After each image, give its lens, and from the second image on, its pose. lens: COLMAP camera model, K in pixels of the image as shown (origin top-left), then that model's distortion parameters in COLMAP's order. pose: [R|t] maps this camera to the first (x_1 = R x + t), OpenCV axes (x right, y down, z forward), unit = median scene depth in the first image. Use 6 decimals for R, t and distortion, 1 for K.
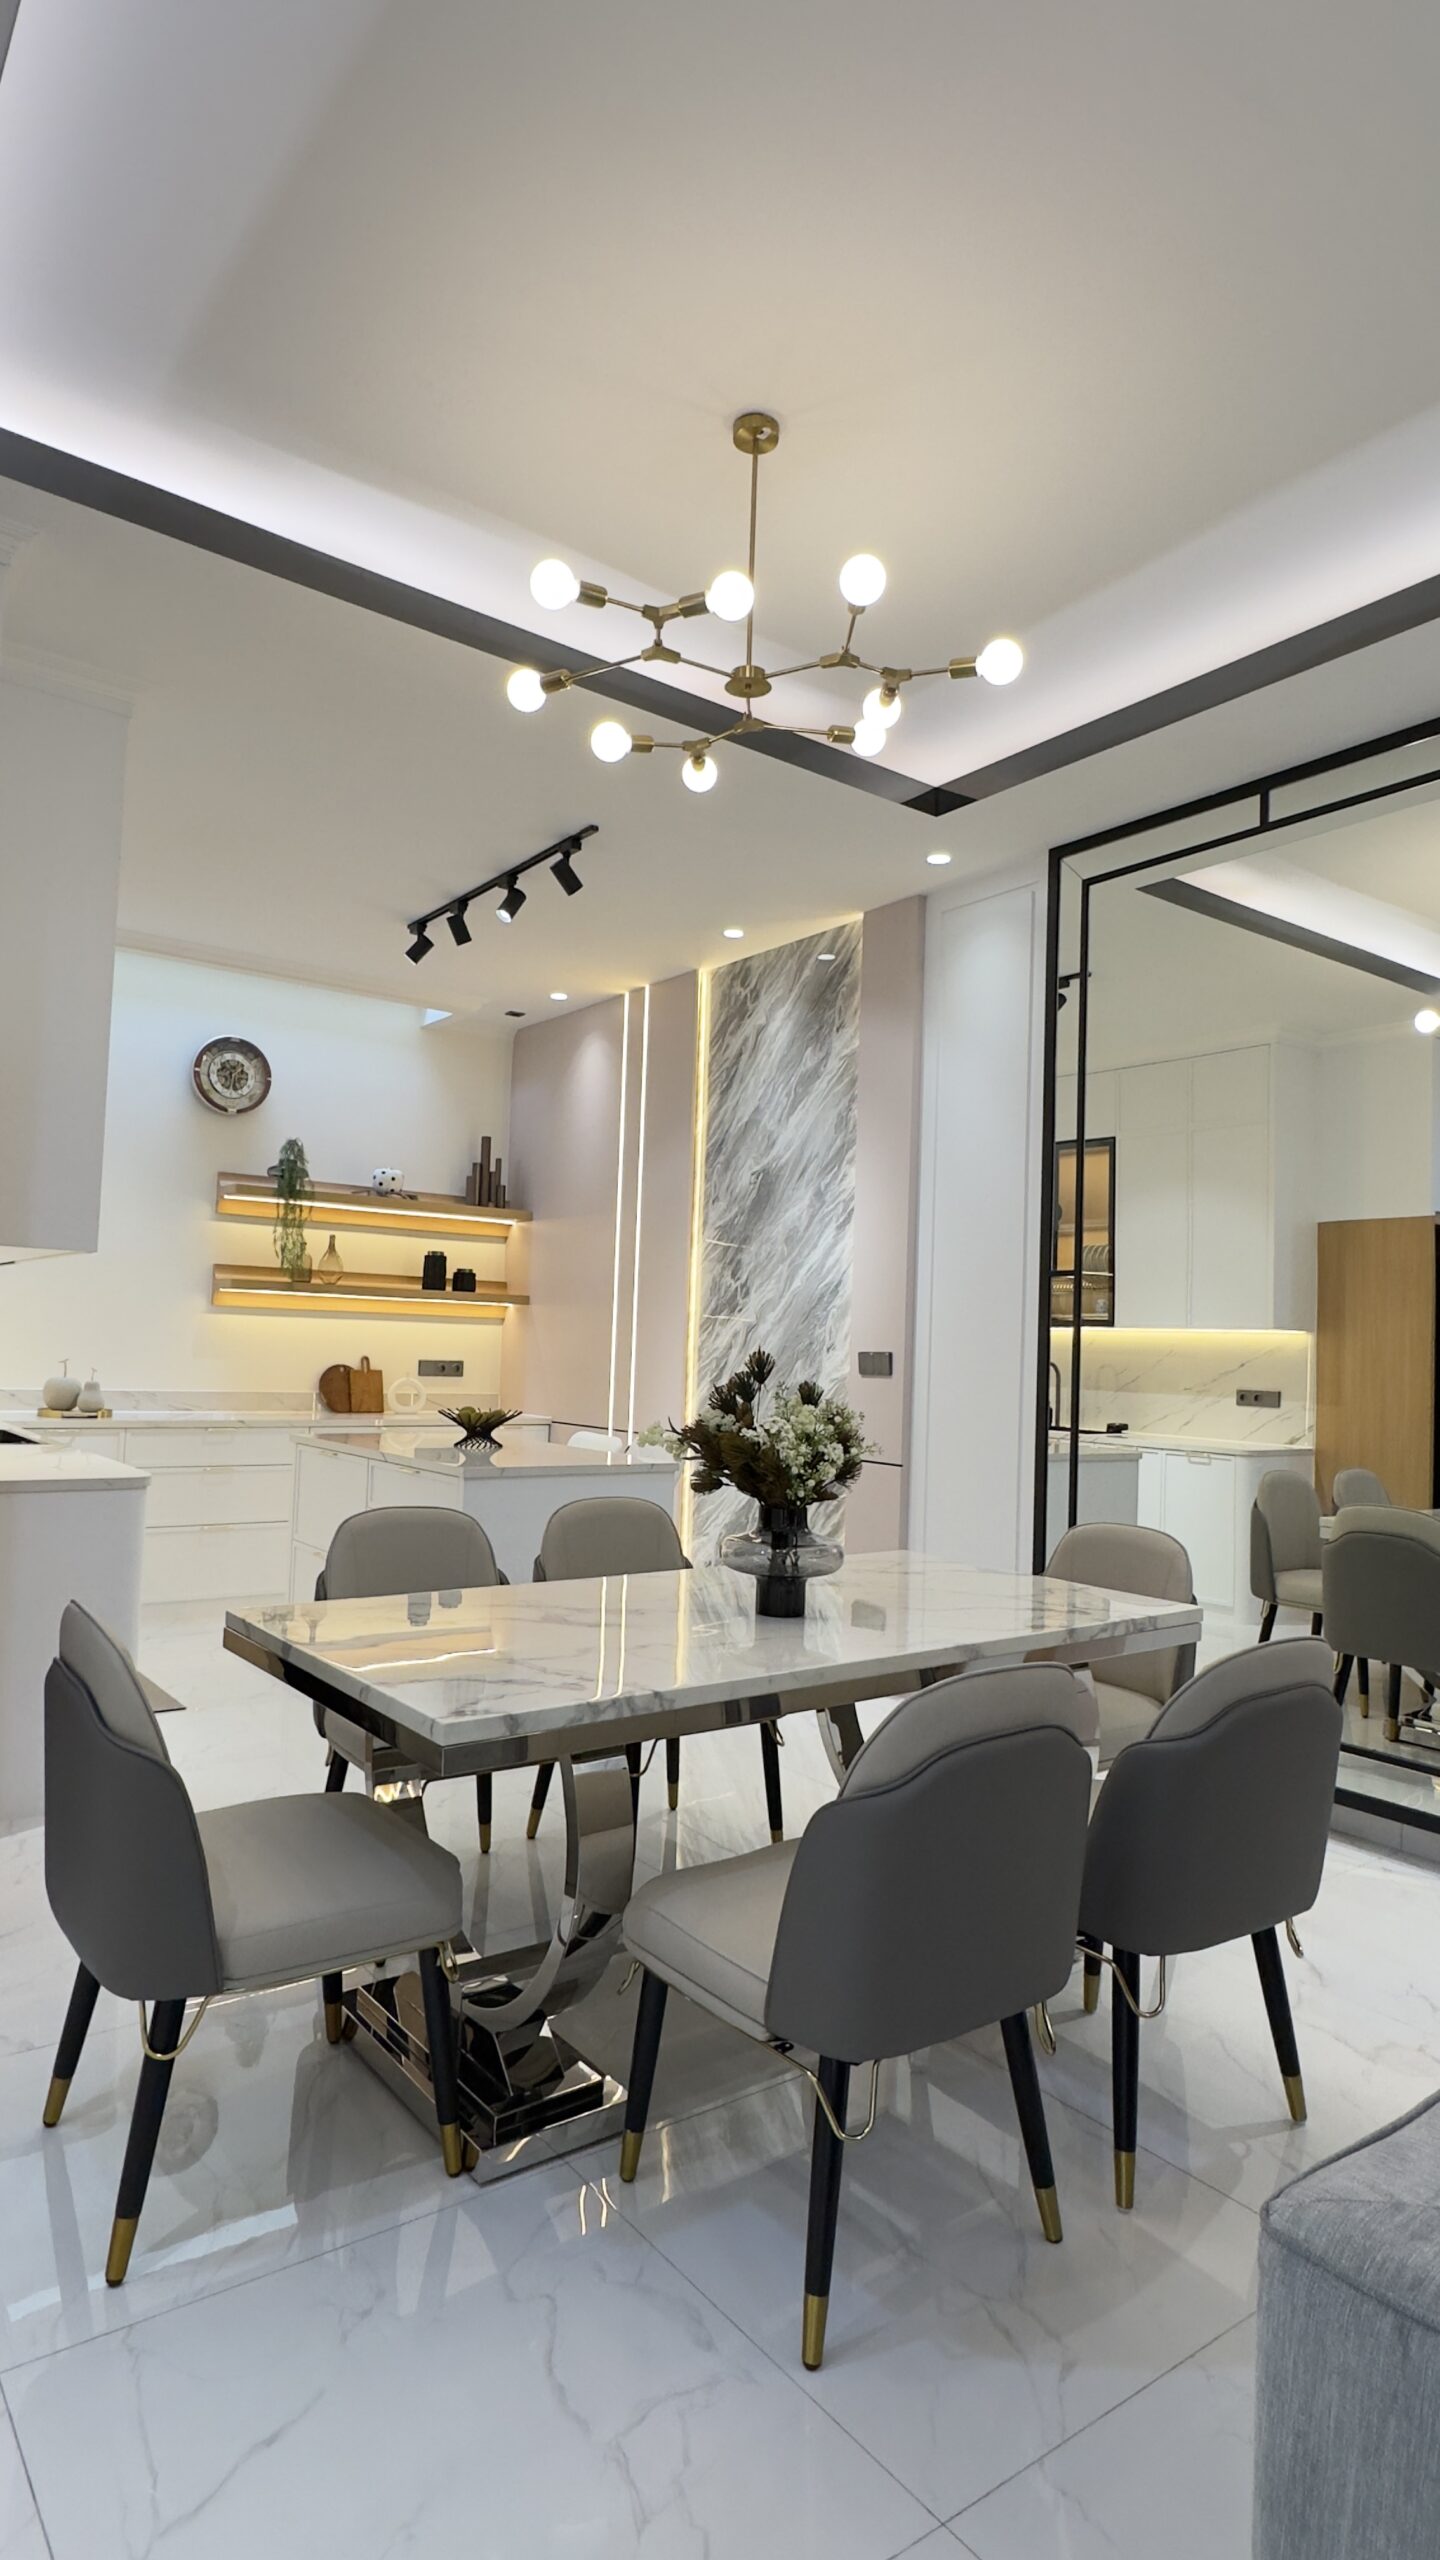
lens RADIAL K [[1395.0, 0, 720.0], [0, 1395.0, 1280.0], [0, 0, 1]] dist [0.001038, 0.000092]
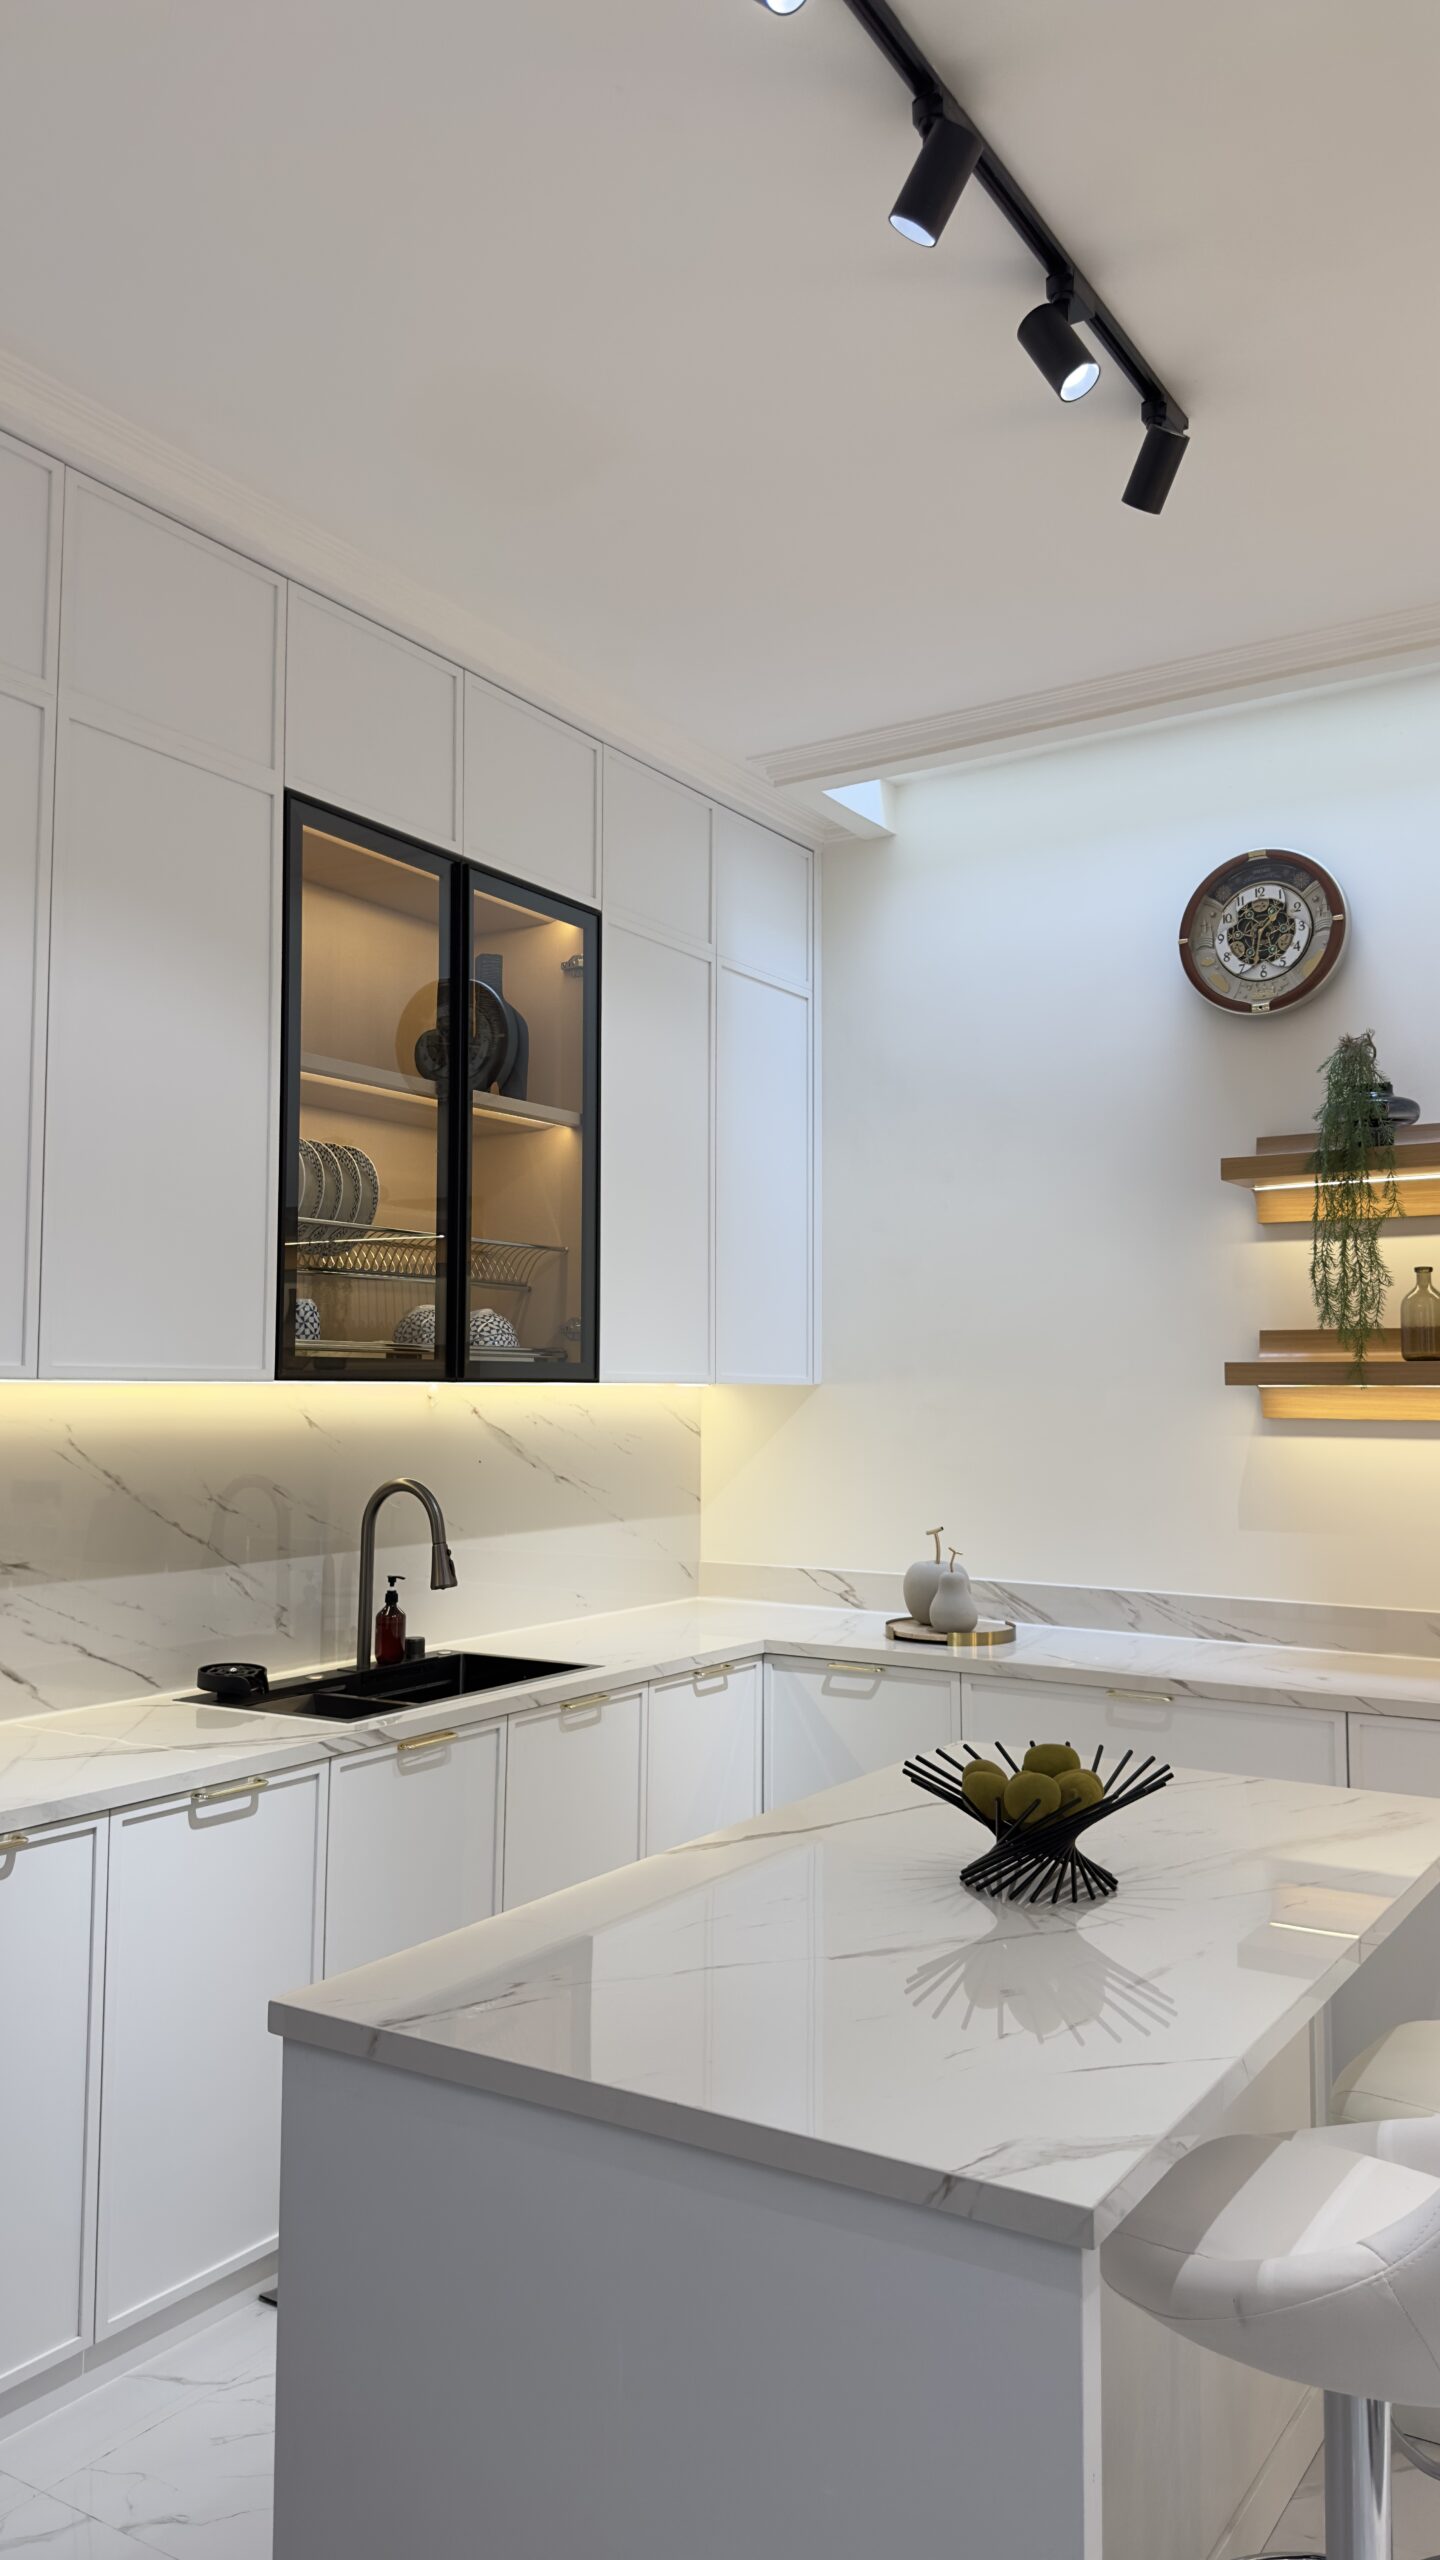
lens RADIAL K [[1848.8, 0, 720.0], [0, 1848.8, 1280.0], [0, 0, 1]] dist [0.074220, -0.000197]
pose [[0.353529, -0.088418, -0.931235, 0.166284], [0.054279, 0.995784, -0.073941, 0.007928], [0.933847, -0.024406, 0.356838, 0.601832]]
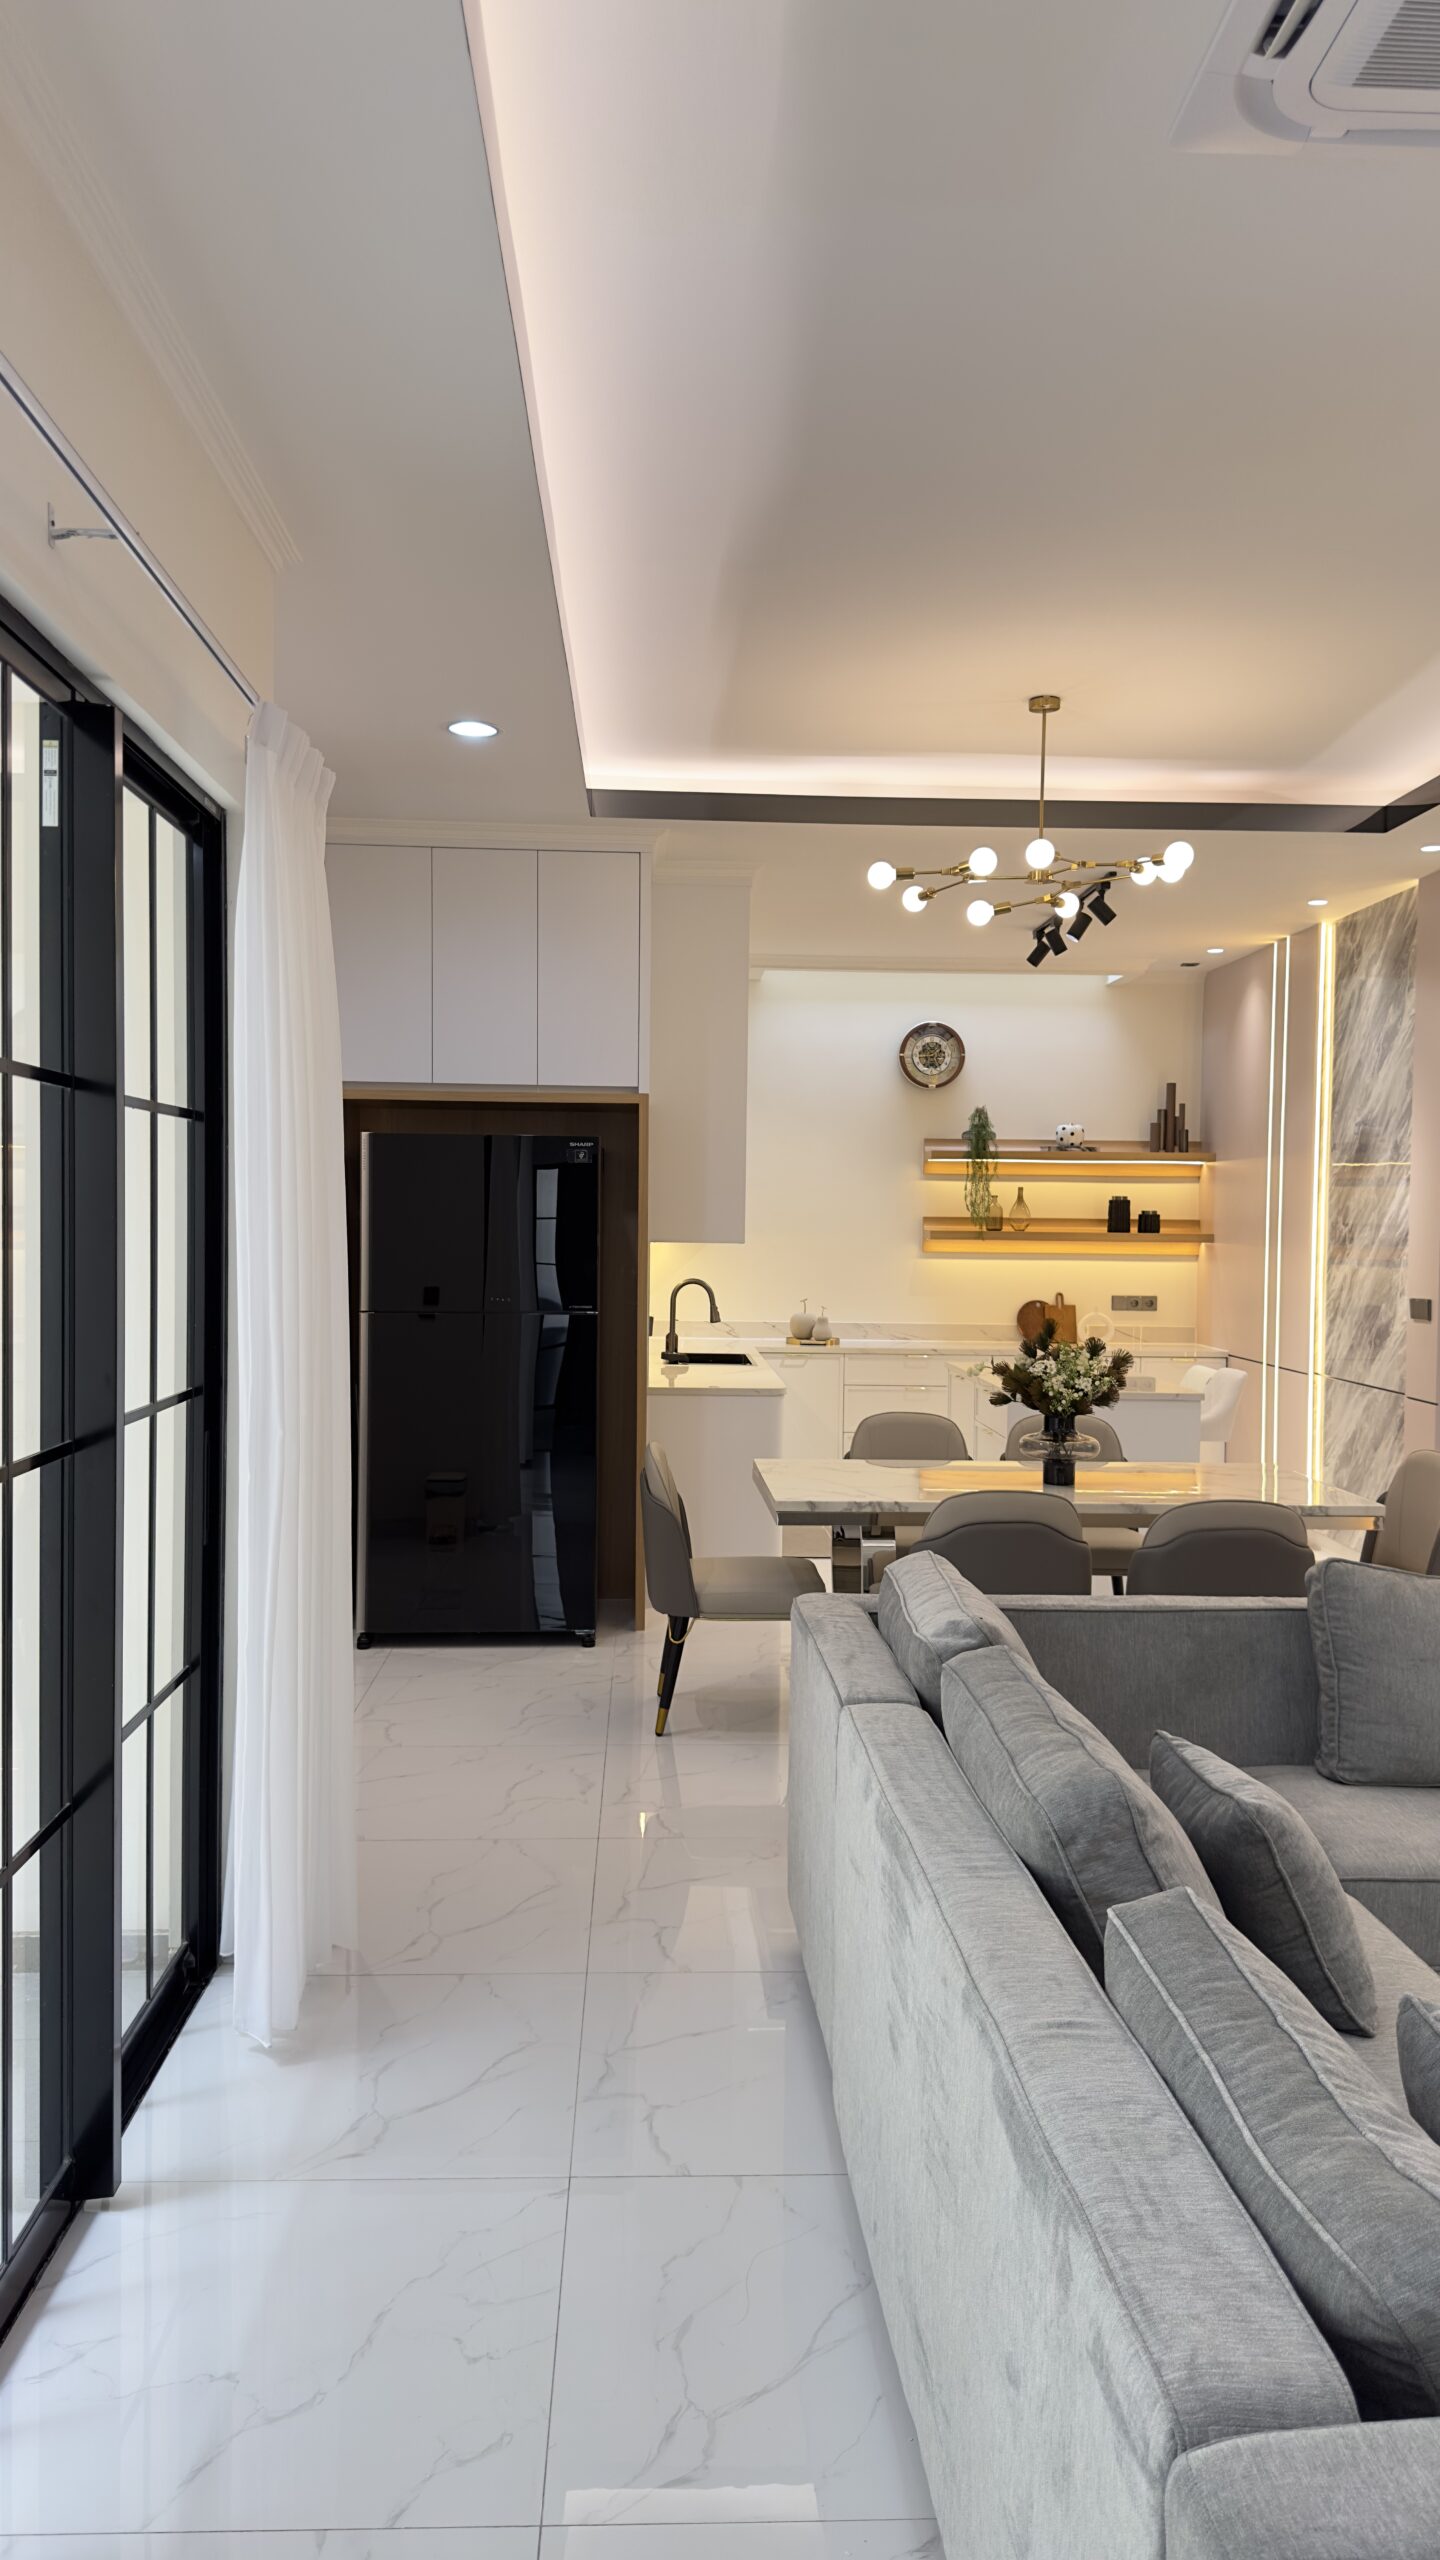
lens RADIAL K [[1848.8, 0, 720.0], [0, 1848.8, 1280.0], [0, 0, 1]] dist [0.074220, -0.000197]
pose [[0.822261, -0.002805, -0.569104, 0.390896], [0.041842, 0.997580, 0.055537, -0.052604], [0.567570, -0.069478, 0.820388, -0.392418]]
